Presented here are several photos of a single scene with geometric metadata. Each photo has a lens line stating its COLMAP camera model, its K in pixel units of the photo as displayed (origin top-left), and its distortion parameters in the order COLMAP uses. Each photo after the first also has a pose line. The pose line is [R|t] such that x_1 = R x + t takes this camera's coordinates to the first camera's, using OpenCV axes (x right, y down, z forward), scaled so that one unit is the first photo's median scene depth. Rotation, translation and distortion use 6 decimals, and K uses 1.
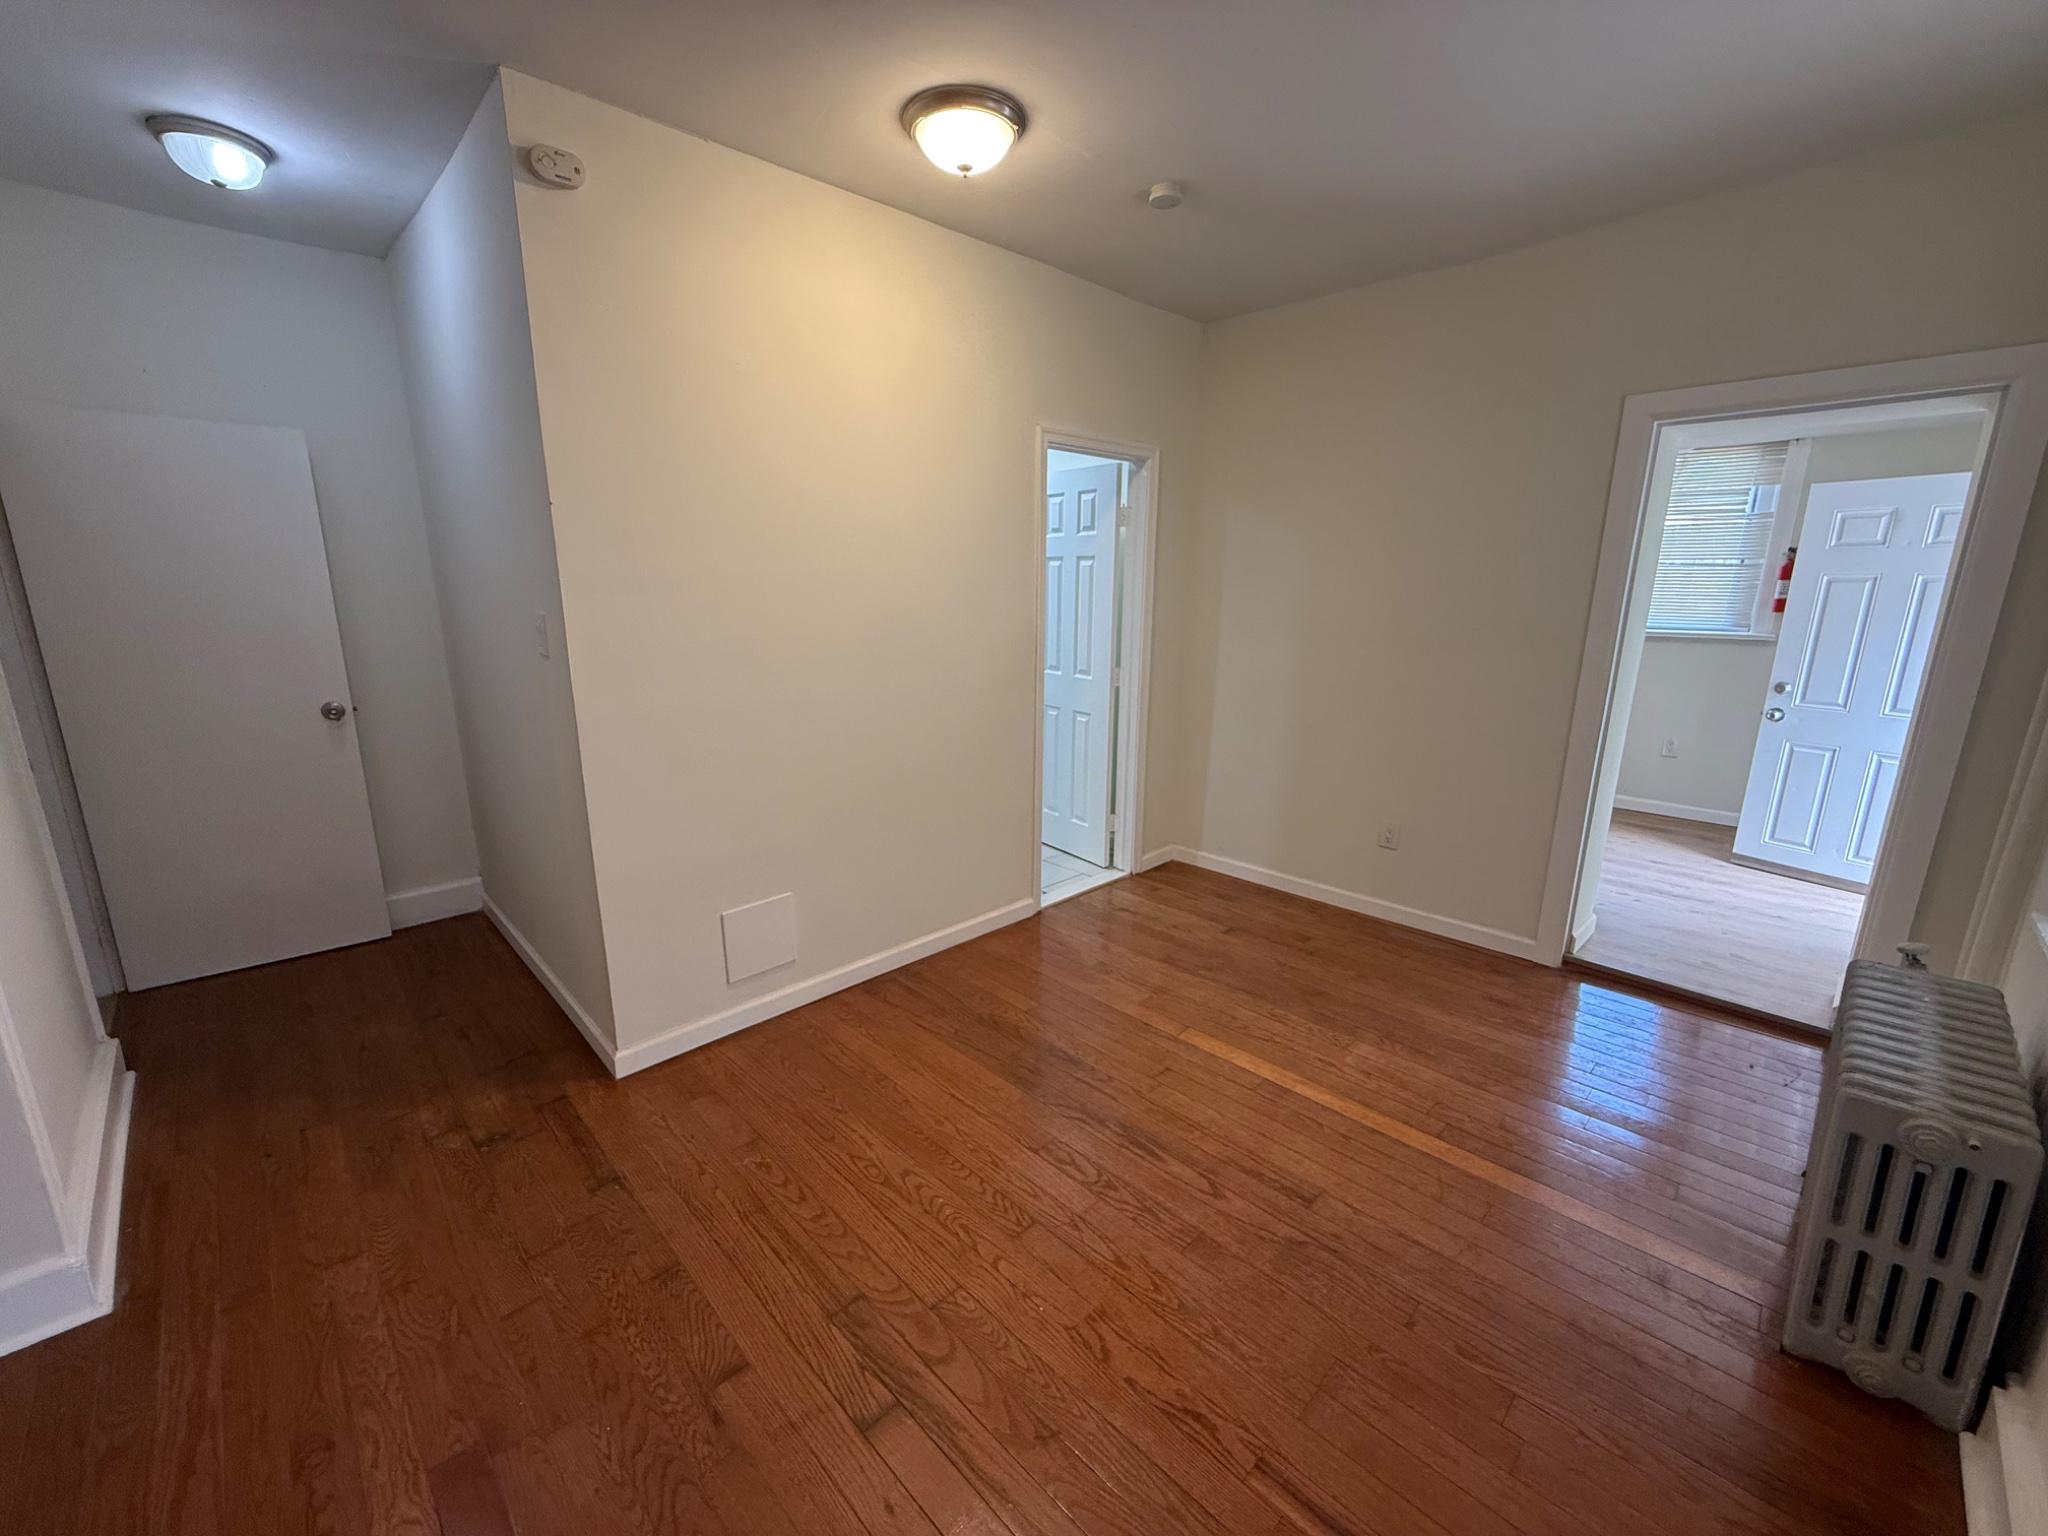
lens RADIAL K [[818.0, 0, 1017.9], [0, 818.0, 772.7], [0, 0, 1]] dist [-0.000056, -0.000194]
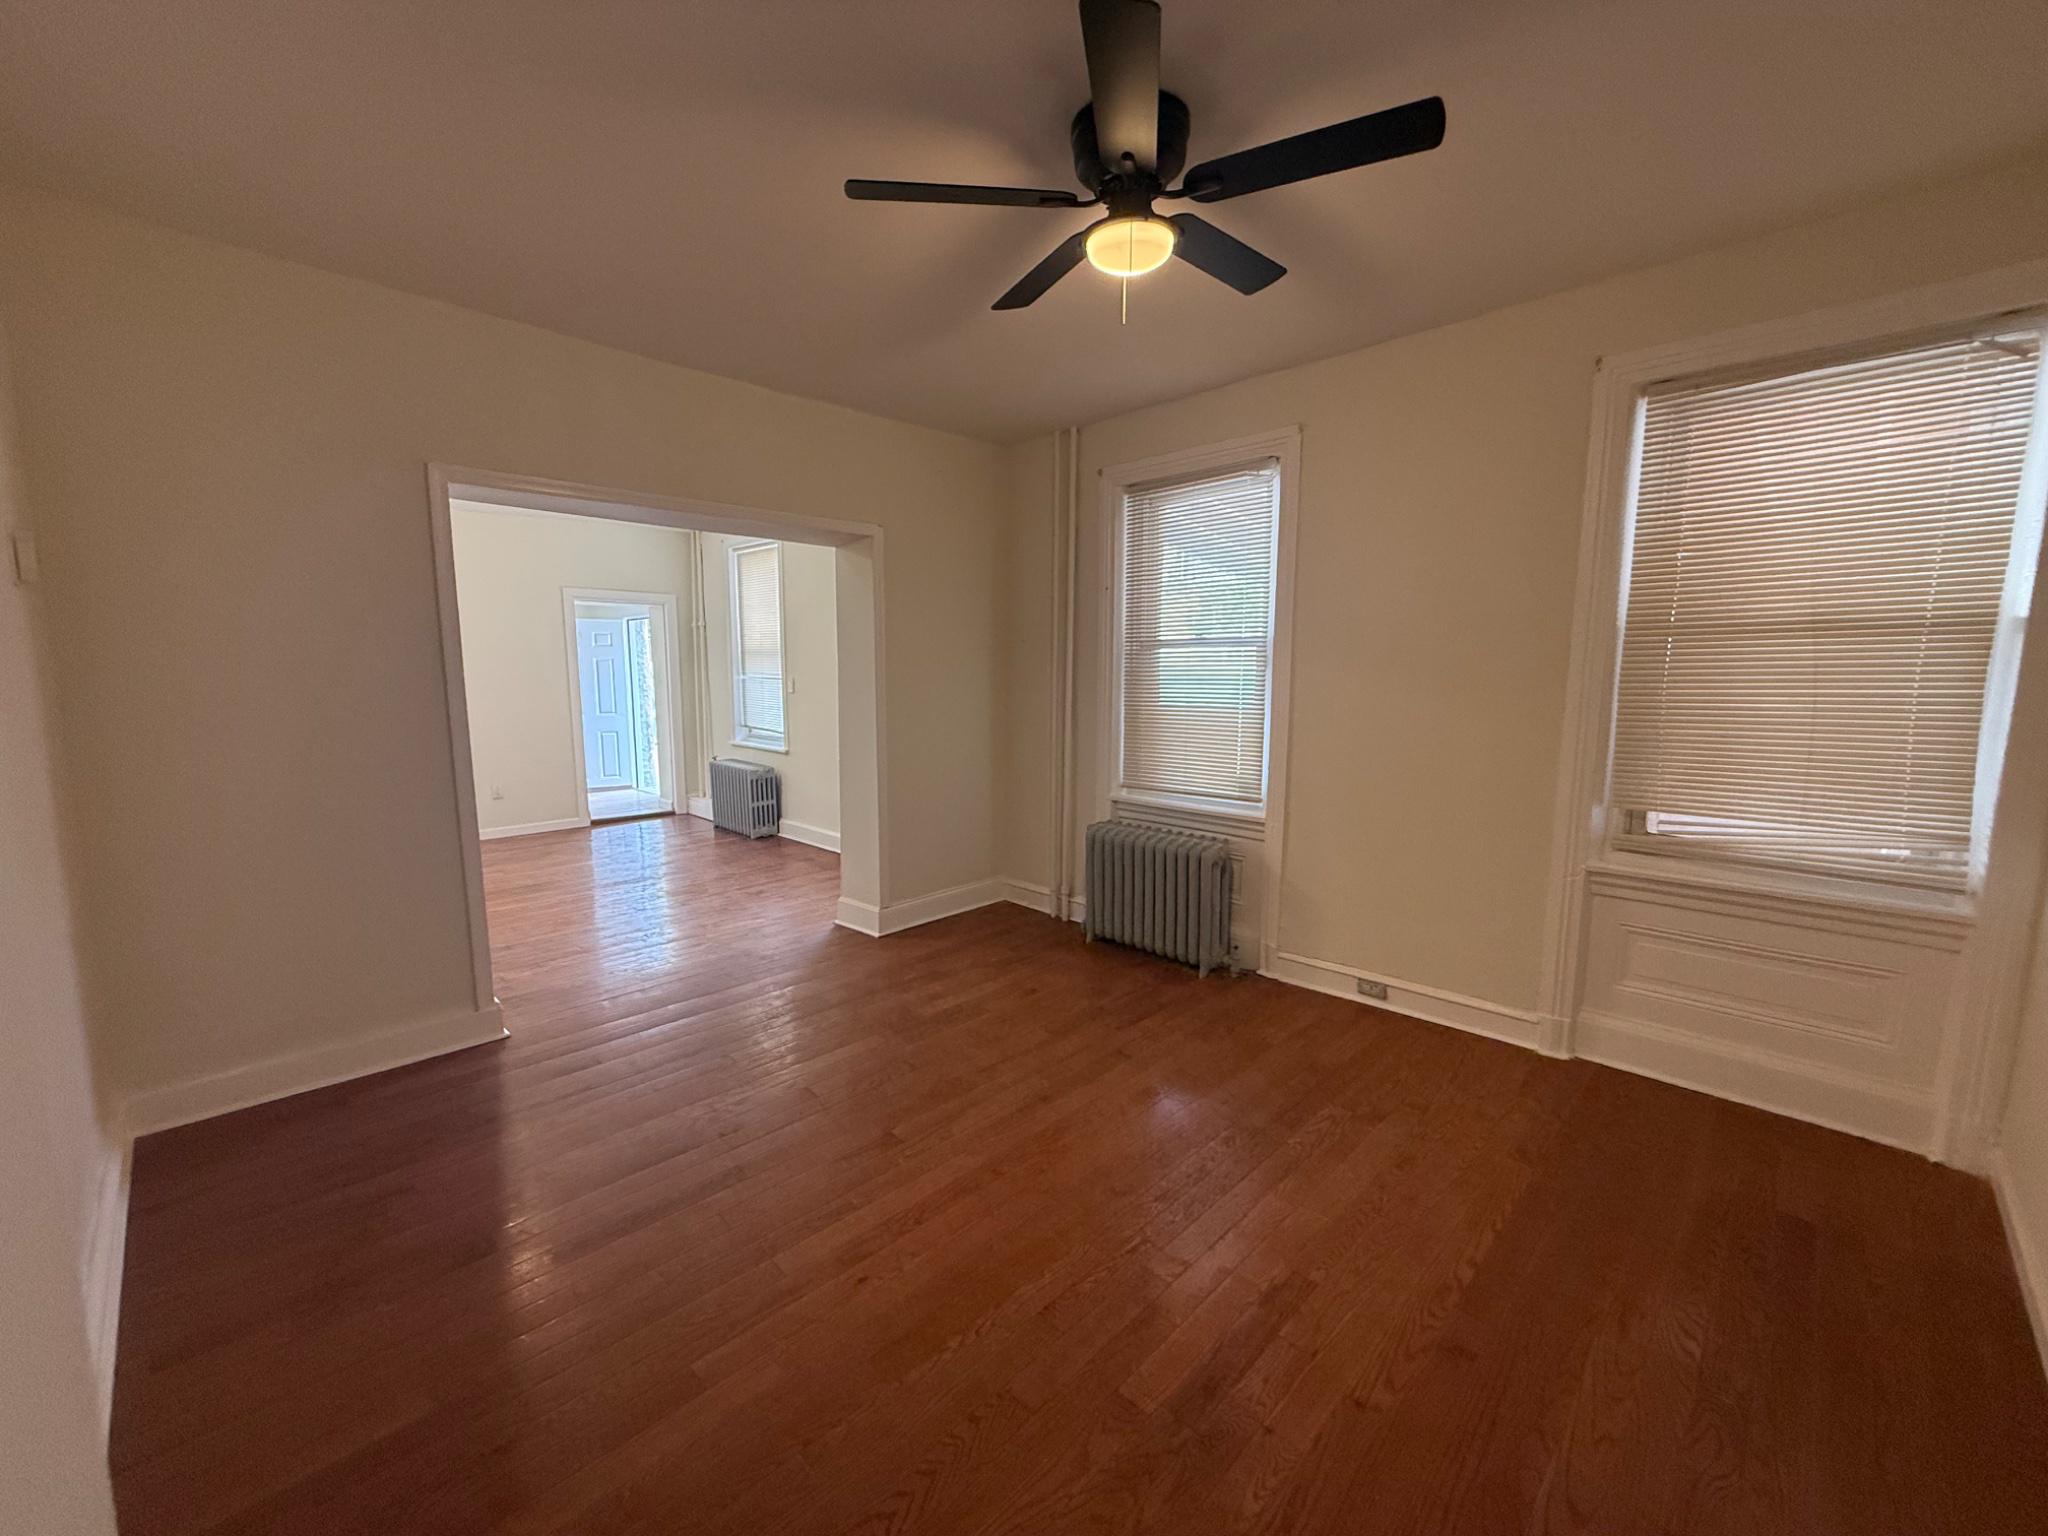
lens RADIAL K [[818.0, 0, 1017.9], [0, 818.0, 772.7], [0, 0, 1]] dist [-0.000056, -0.000194]
pose [[-0.017383, -0.131726, 0.991134, -2.205183], [0.226146, 0.965077, 0.132229, 0.088080], [-0.973938, 0.226439, 0.013013, -0.316791]]
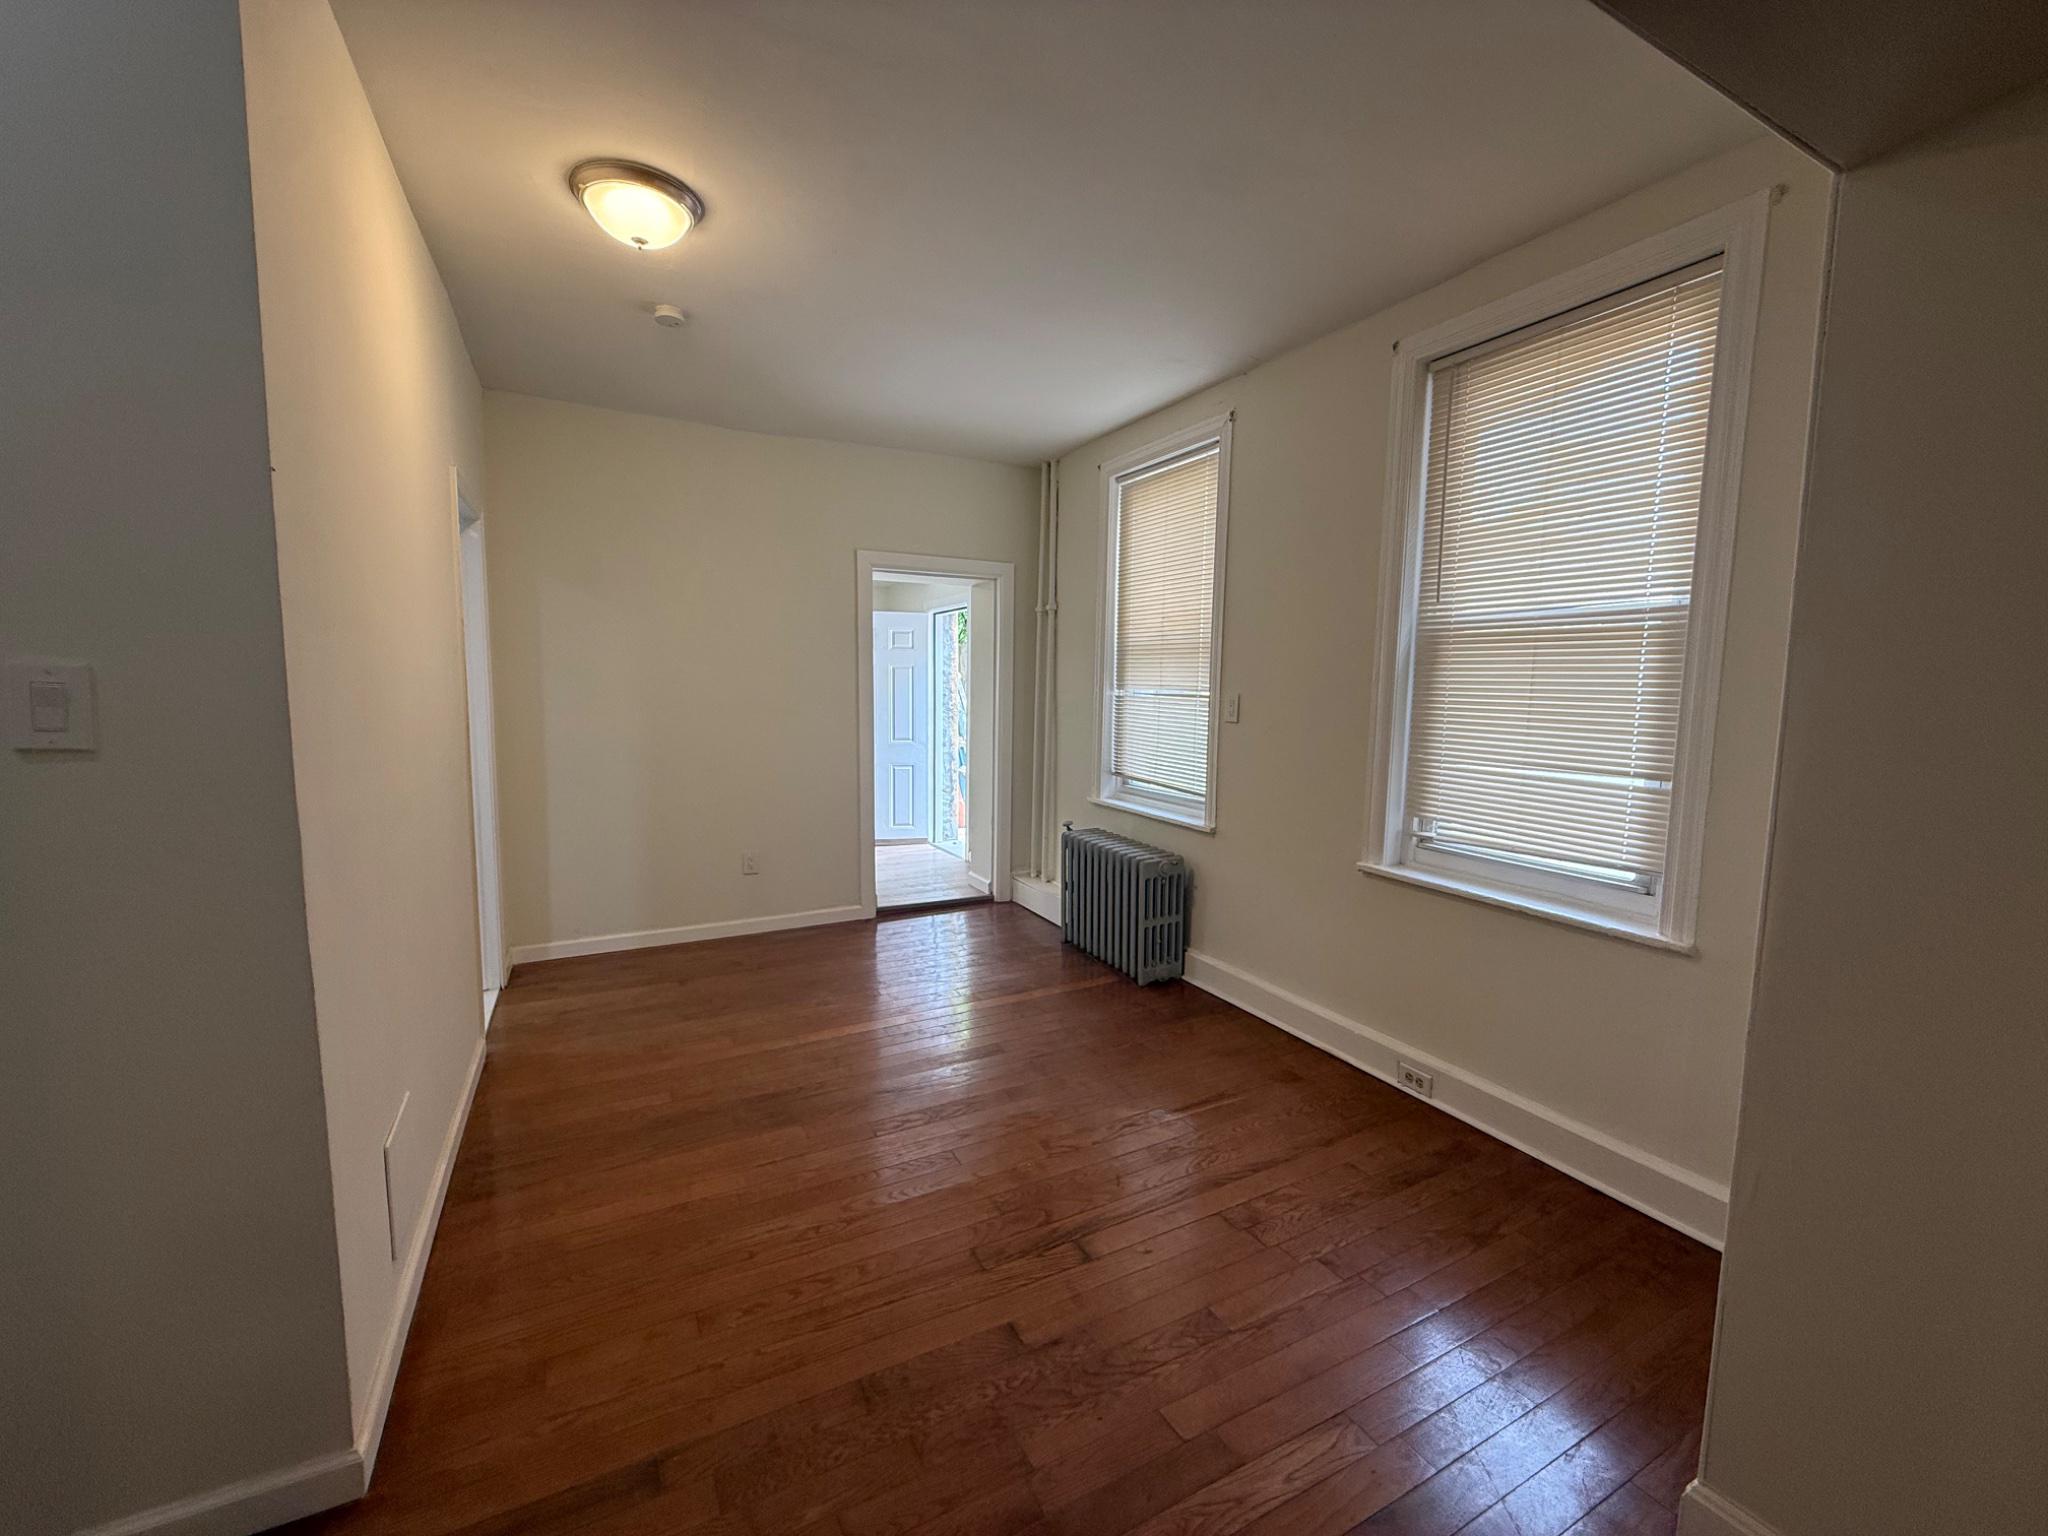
lens RADIAL K [[824.9, 0, 1018.3], [0, 824.9, 771.1], [0, 0, 1]] dist [0.000701, -0.000137]
pose [[0.286405, -0.098997, 0.952980, -0.909605], [0.207748, 0.977401, 0.039098, -0.035648], [-0.935314, 0.186782, 0.300499, 0.352329]]
